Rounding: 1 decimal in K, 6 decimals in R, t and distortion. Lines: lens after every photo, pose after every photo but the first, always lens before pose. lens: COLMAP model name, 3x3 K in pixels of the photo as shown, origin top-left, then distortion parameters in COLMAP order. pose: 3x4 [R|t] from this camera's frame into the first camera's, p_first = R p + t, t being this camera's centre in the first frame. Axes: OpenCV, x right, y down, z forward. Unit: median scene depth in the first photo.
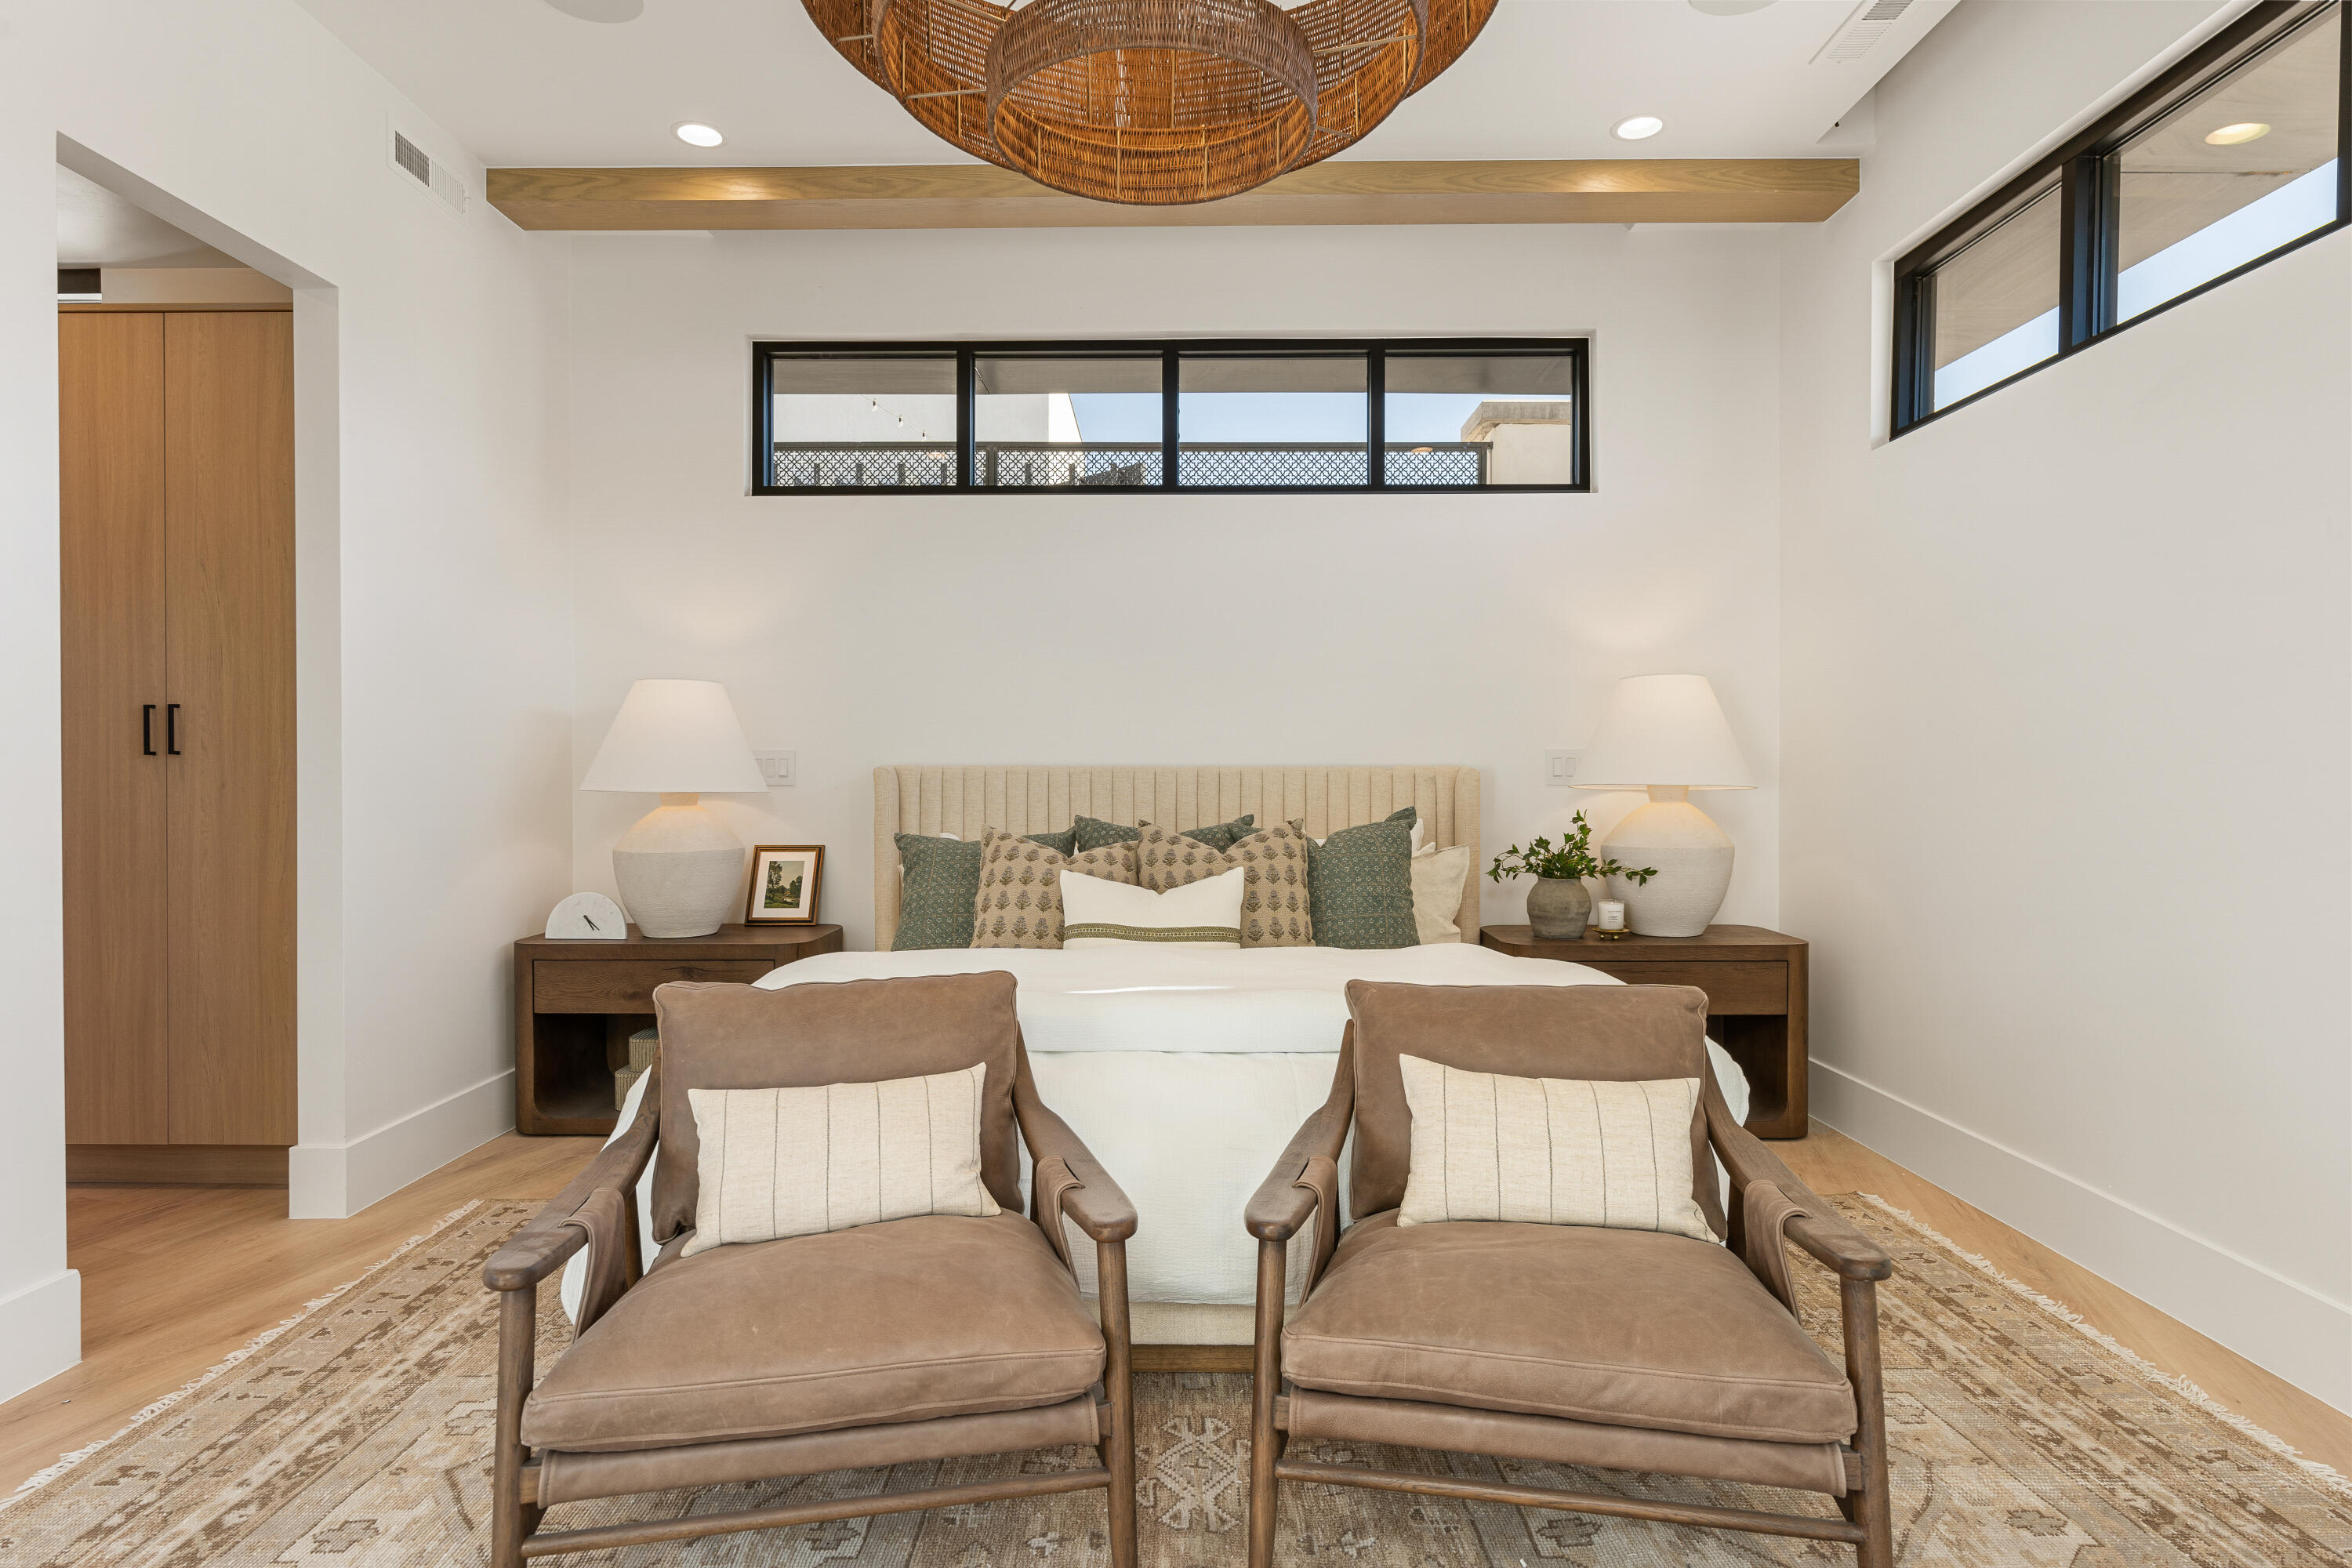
lens RADIAL K [[1285.5, 0, 1174.1], [0, 1285.5, 782.8], [0, 0, 1]] dist [-0.001725, 0.001278]
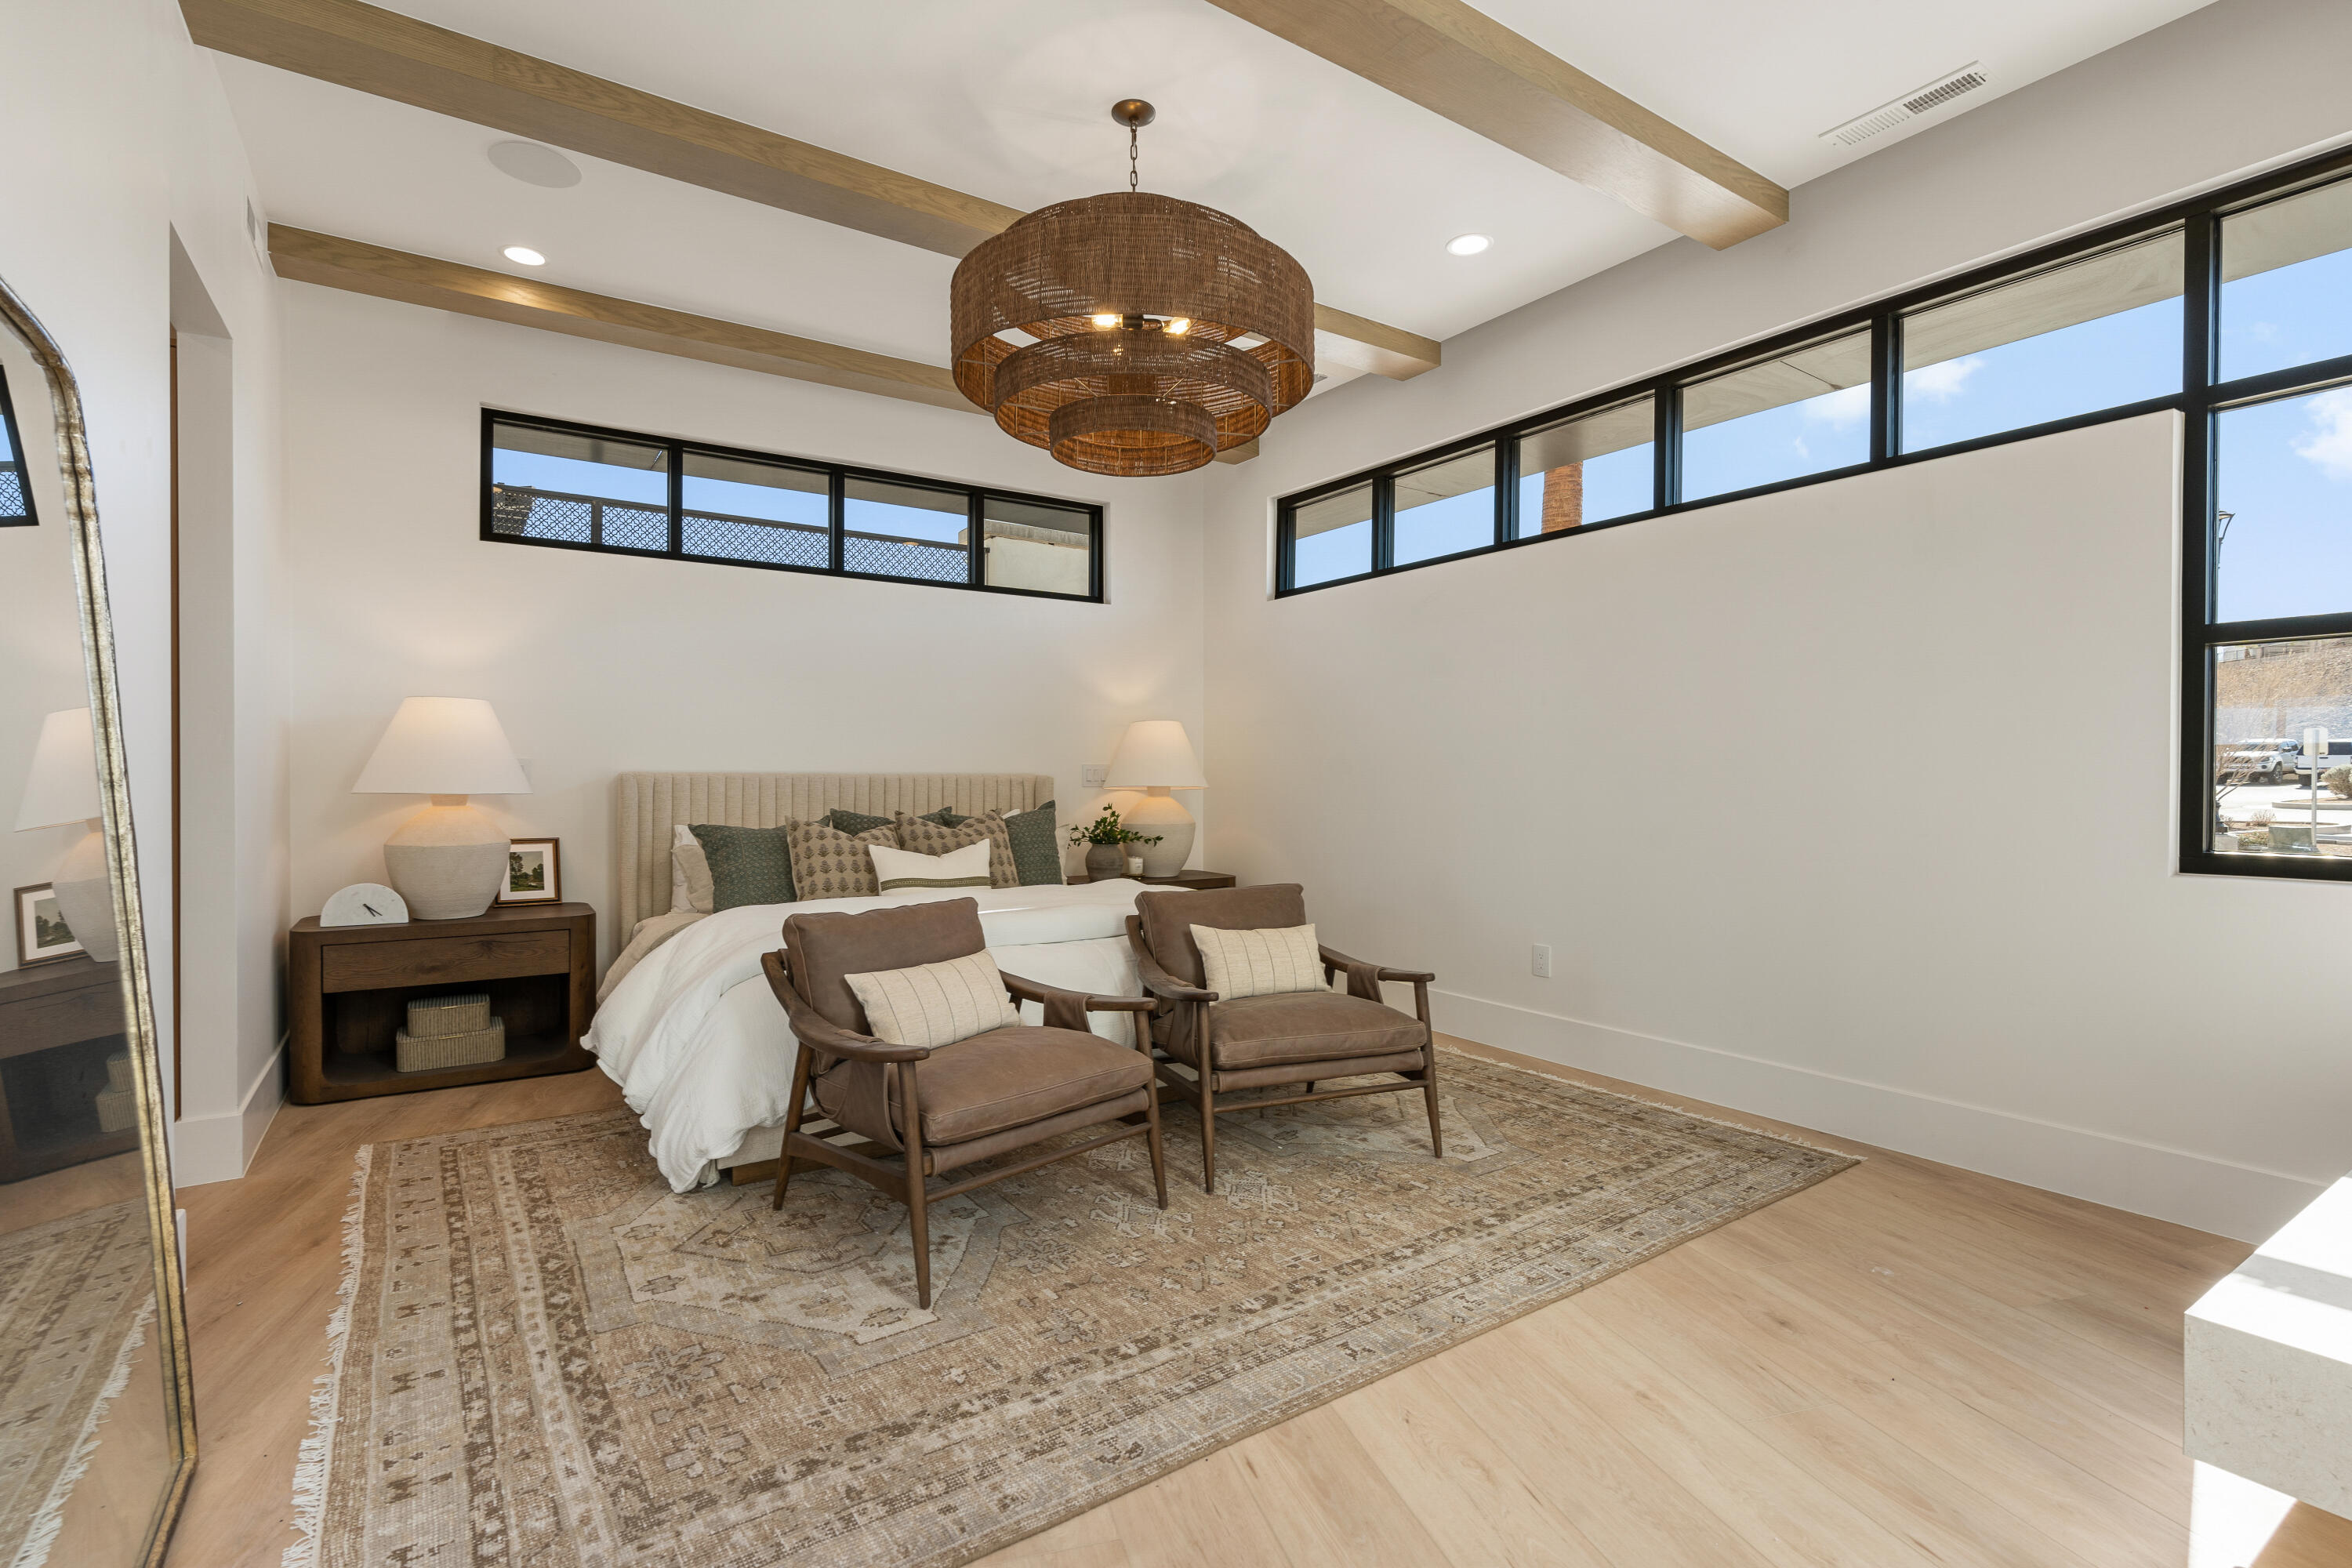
lens RADIAL K [[1079.6, 0, 1175.5], [0, 1079.6, 785.3], [0, 0, 1]] dist [-0.009026, 0.002359]
pose [[0.828473, -0.000921, 0.560028, -0.418164], [0.001388, 0.999999, -0.000409, 0.000759], [-0.560027, 0.001116, 0.828474, -0.188261]]
